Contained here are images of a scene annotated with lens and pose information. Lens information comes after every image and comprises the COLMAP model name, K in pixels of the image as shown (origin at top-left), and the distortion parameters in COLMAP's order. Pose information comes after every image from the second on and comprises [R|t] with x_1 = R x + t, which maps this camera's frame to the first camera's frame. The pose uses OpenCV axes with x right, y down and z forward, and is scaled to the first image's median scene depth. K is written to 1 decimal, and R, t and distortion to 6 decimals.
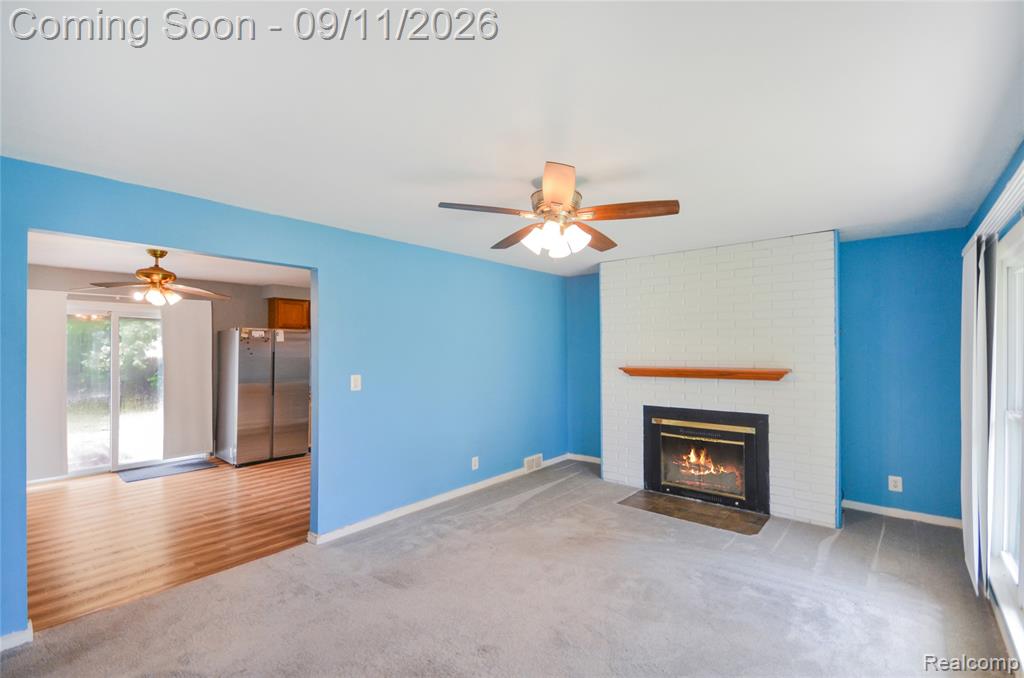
lens RADIAL K [[461.4, 0, 512.0], [0, 461.4, 339.0], [0, 0, 1]] dist [-0.001846, -0.000301]
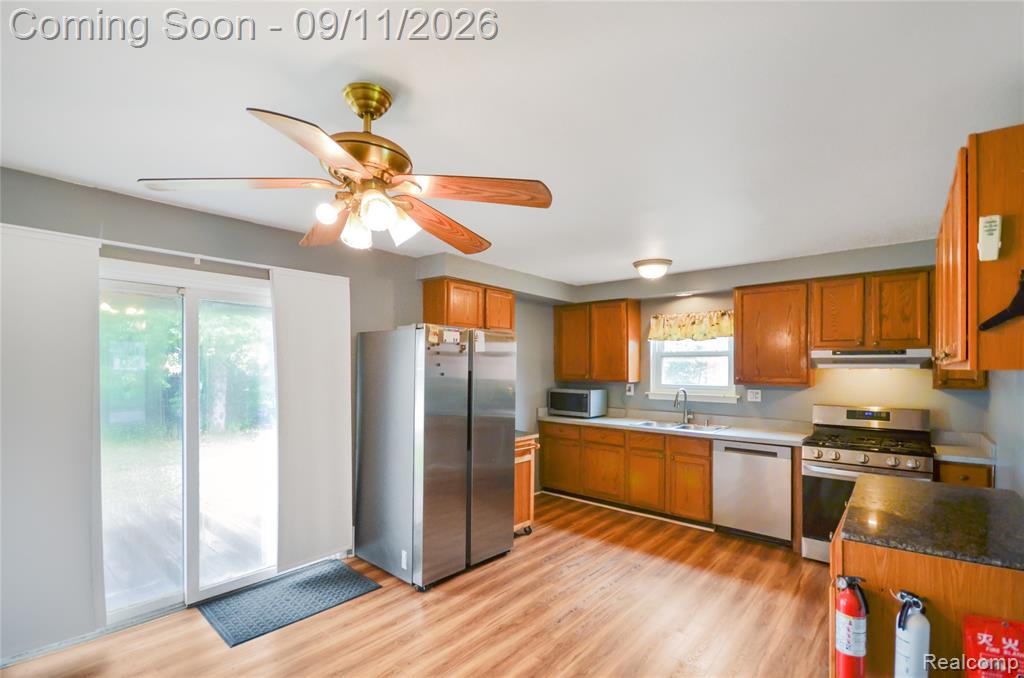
lens RADIAL K [[469.7, 0, 506.9], [0, 469.7, 366.7], [0, 0, 1]] dist [0.018949, -0.011533]
pose [[0.999899, 0.008650, -0.011257, -0.485978], [-0.008411, 0.999743, 0.021060, 0.011516], [0.011437, -0.020964, 0.999715, 0.462817]]
